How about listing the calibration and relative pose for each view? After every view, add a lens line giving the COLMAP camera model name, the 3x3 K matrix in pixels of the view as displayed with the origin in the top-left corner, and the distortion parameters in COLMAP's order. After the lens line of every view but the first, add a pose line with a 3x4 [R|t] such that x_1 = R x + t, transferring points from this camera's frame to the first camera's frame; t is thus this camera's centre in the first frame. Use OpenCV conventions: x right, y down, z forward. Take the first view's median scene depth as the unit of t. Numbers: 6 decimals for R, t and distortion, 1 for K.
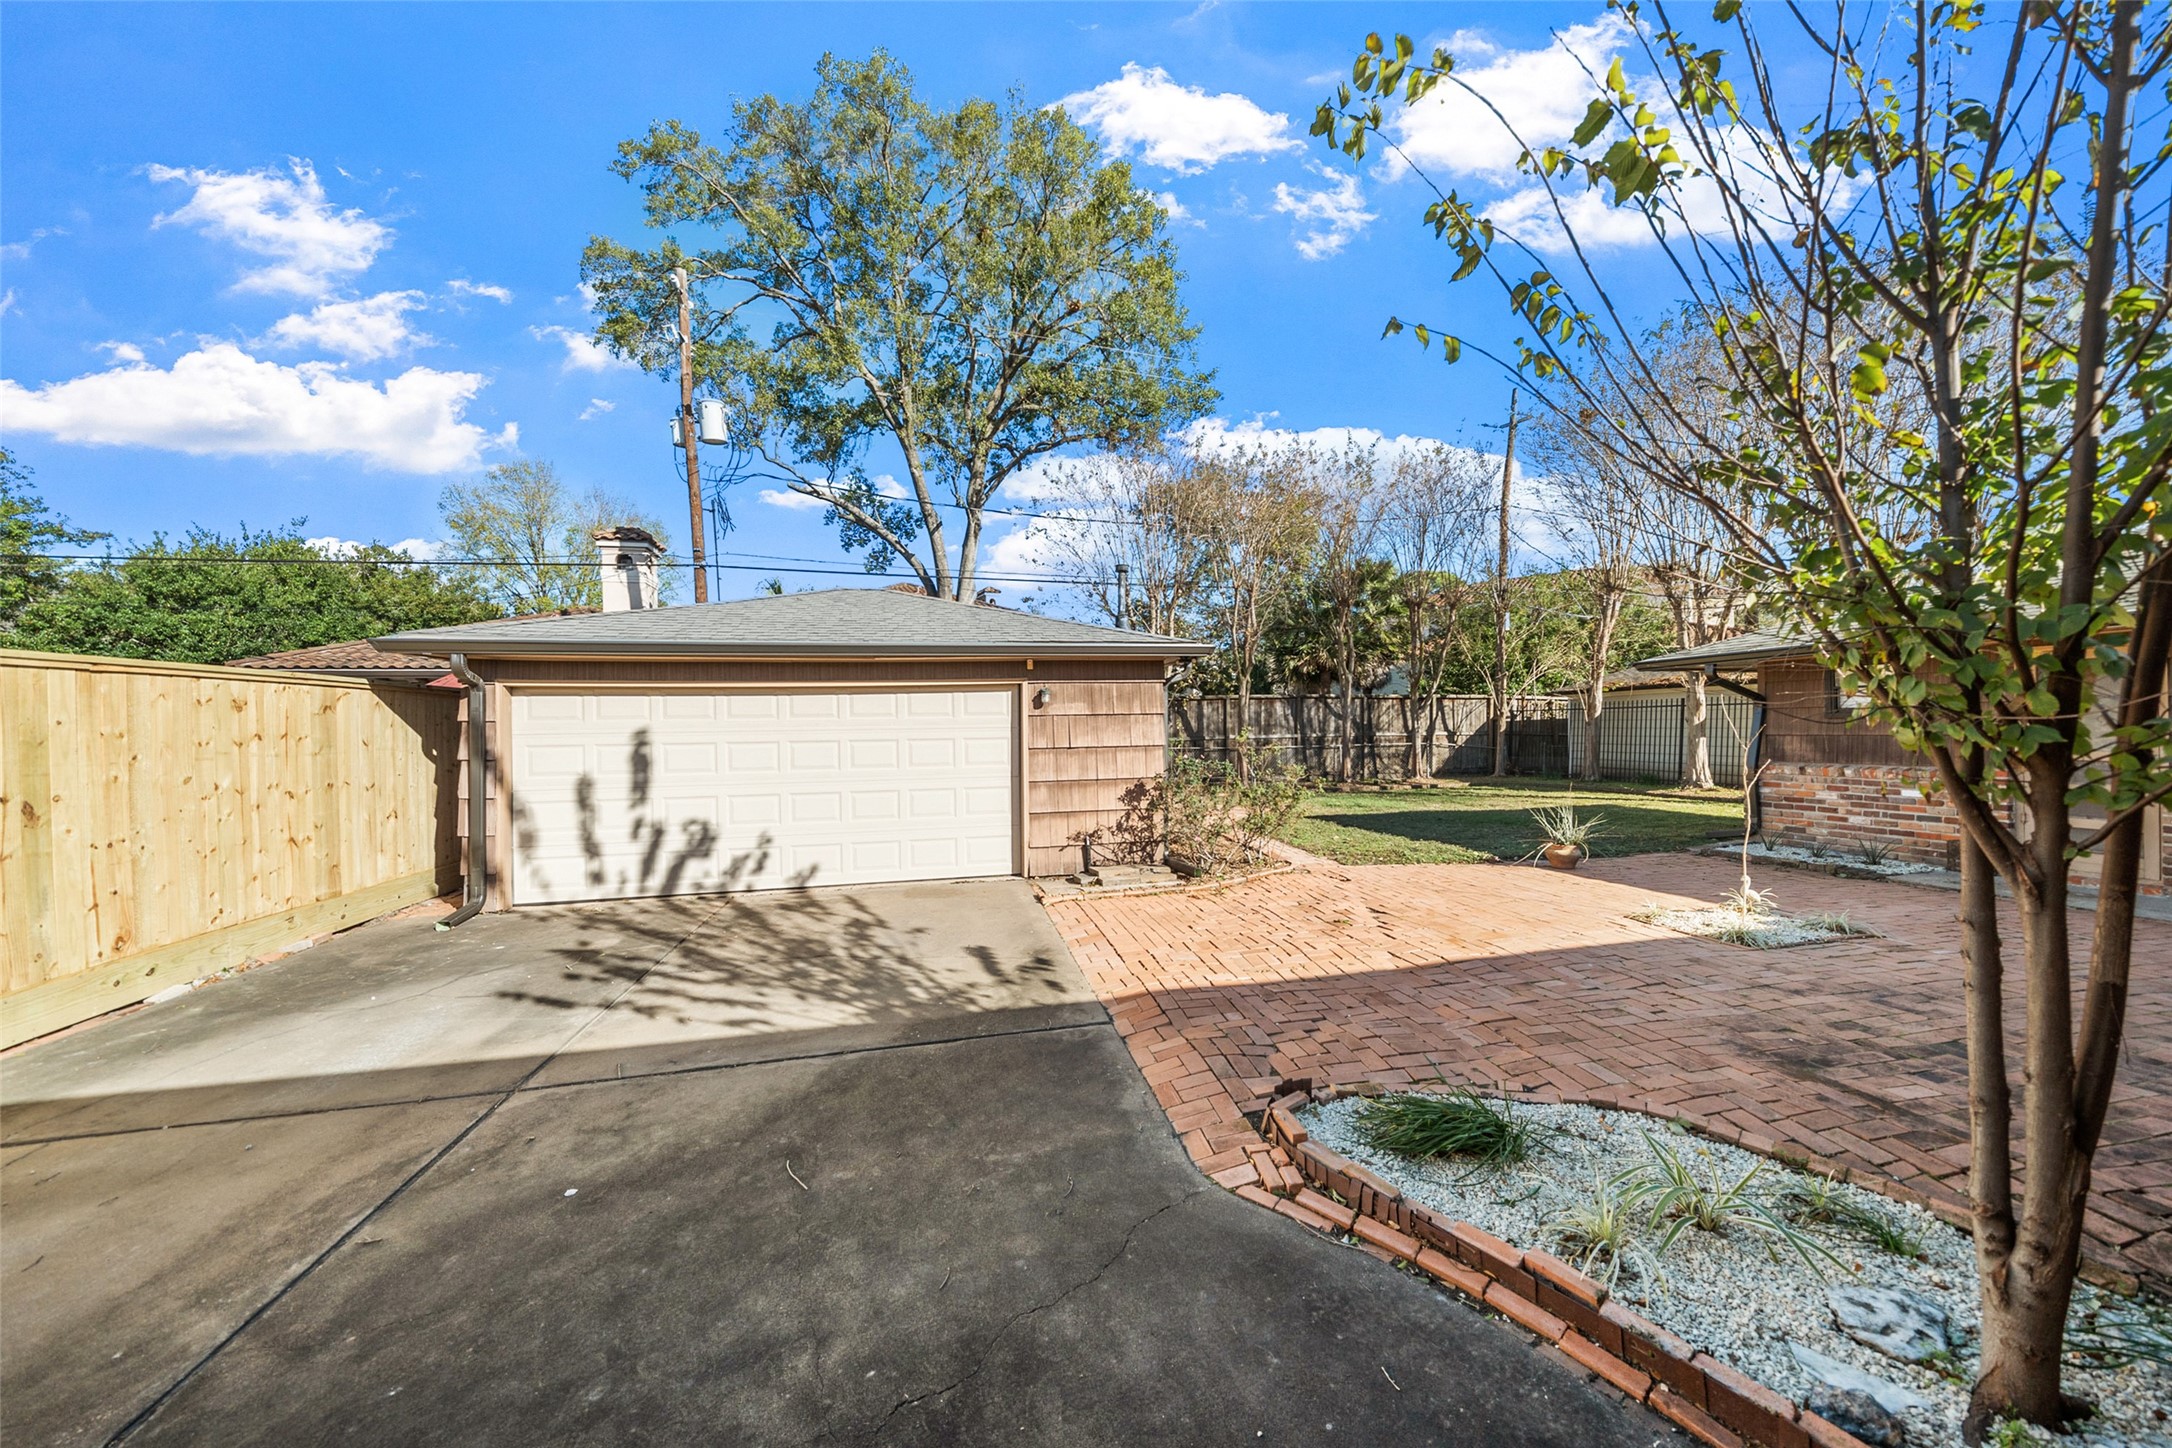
lens RADIAL K [[742.1, 0, 1092.0], [0, 742.1, 734.0], [0, 0, 1]] dist [-0.005820, -0.000071]
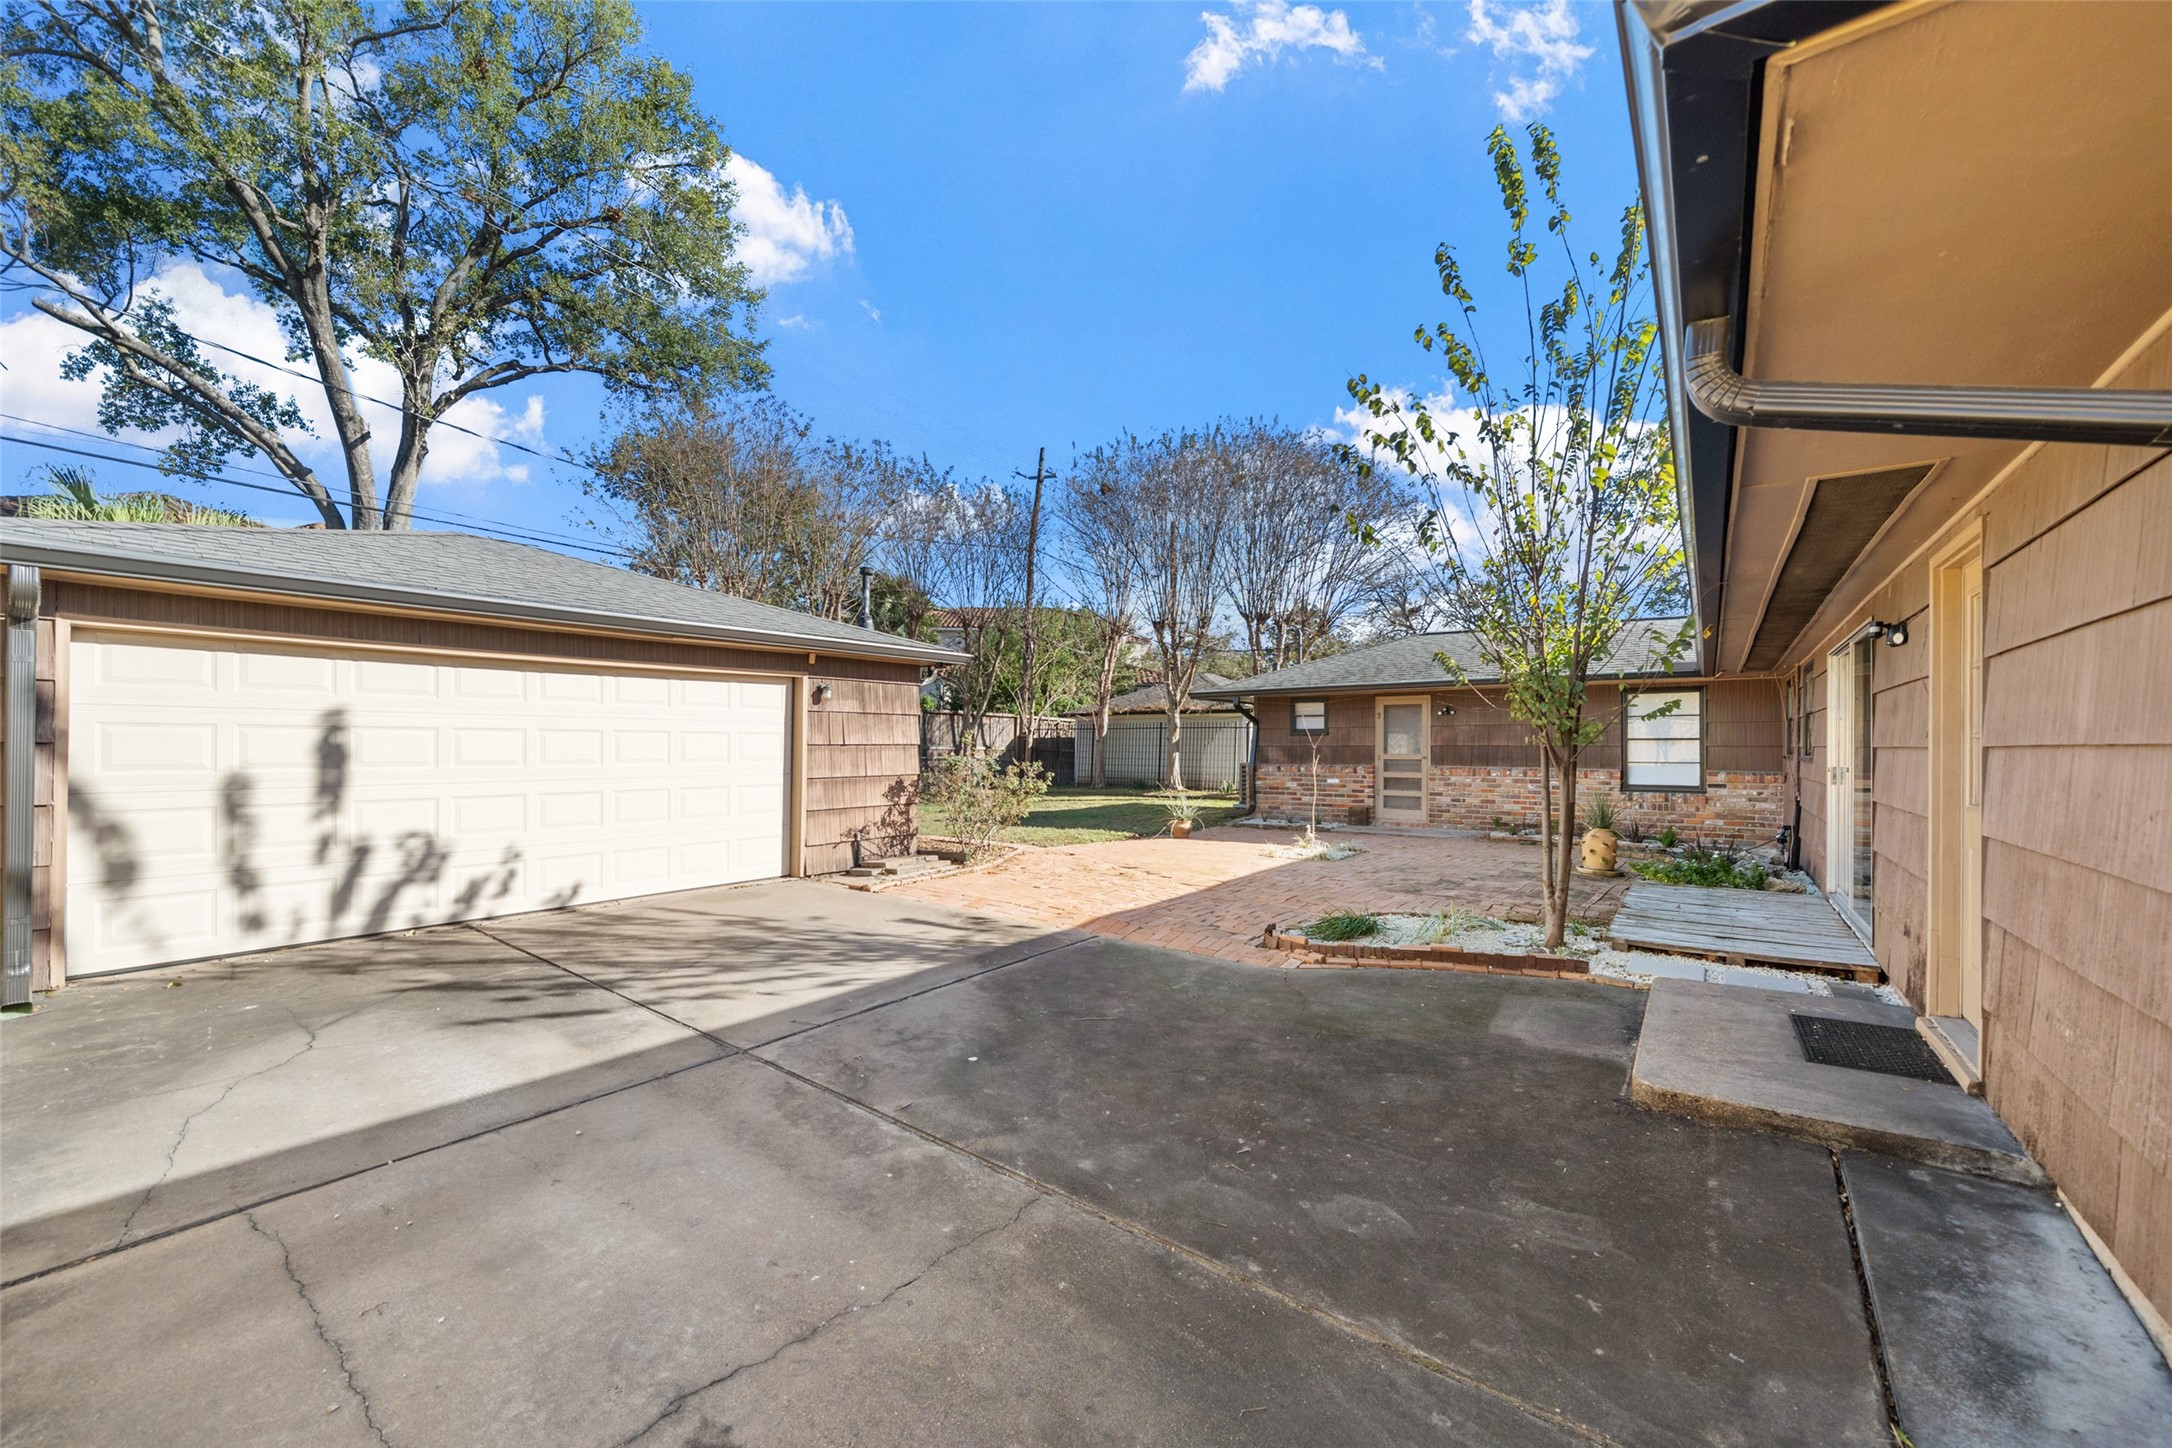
lens RADIAL K [[830.4, 0, 1100.3], [0, 830.4, 757.7], [0, 0, 1]] dist [0.000778, -0.000030]
pose [[0.755839, 0.007119, 0.654719, -0.497063], [-0.008572, 0.999963, -0.000978, 0.033537], [-0.654702, -0.004872, 0.755871, -0.074973]]
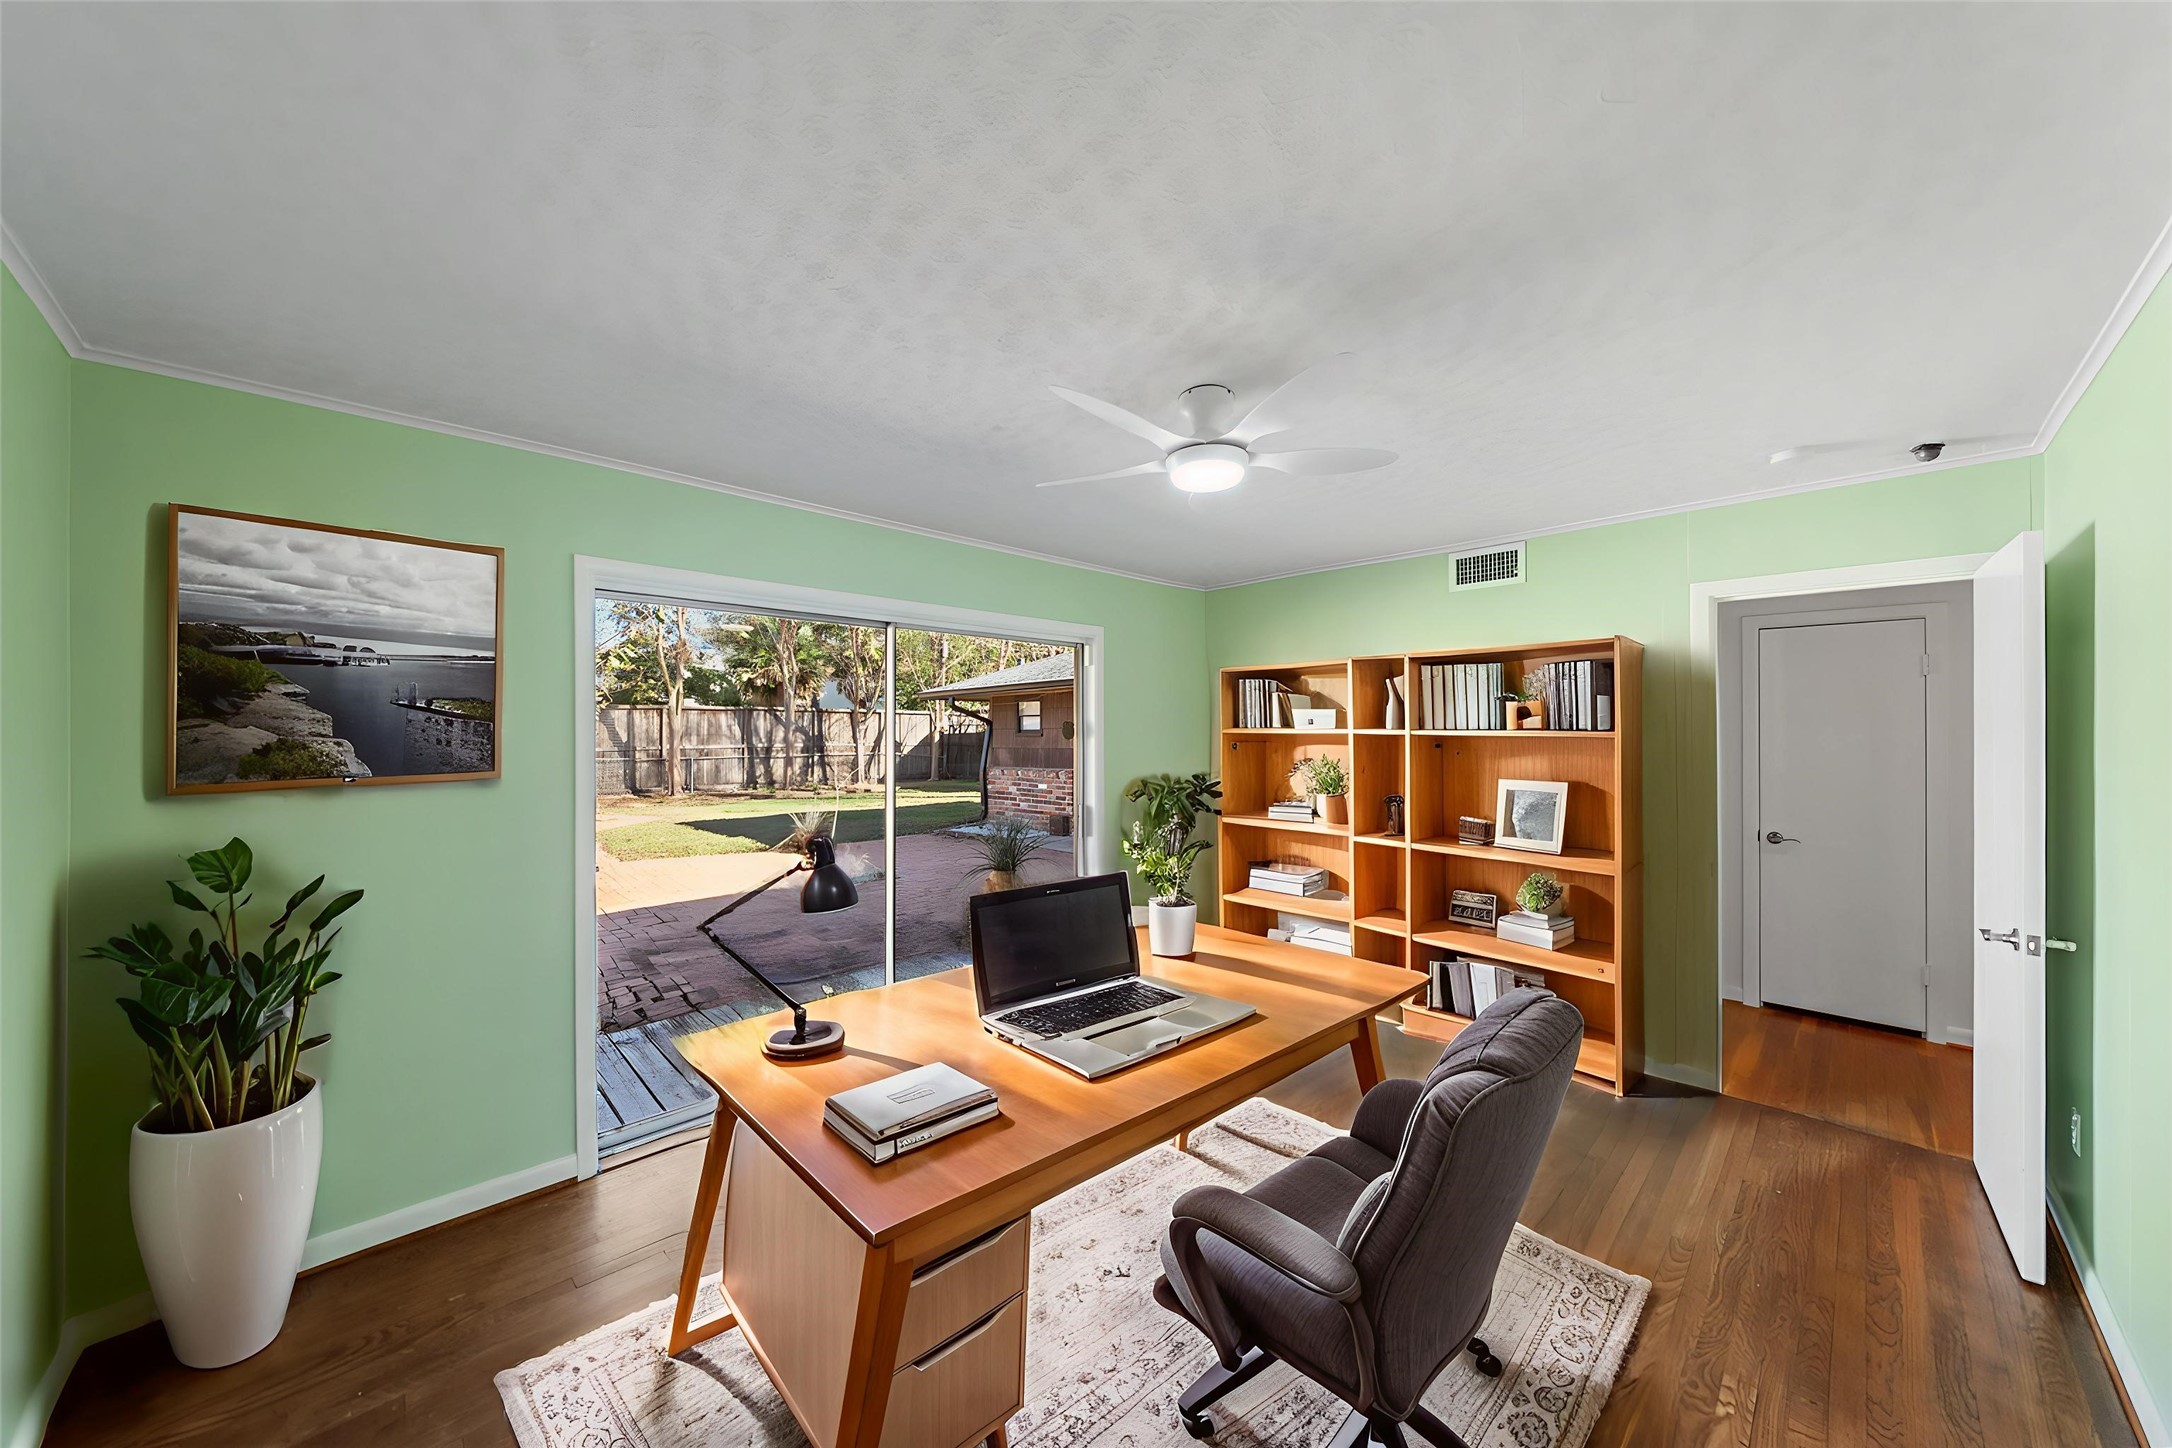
lens RADIAL K [[742.1, 0, 1092.0], [0, 742.1, 734.0], [0, 0, 1]] dist [-0.005820, -0.000071]
pose [[0.854893, 0.013799, 0.518620, 0.385549], [-0.007566, 0.999871, -0.014133, -0.006889], [-0.518749, 0.008159, 0.854888, -0.364257]]
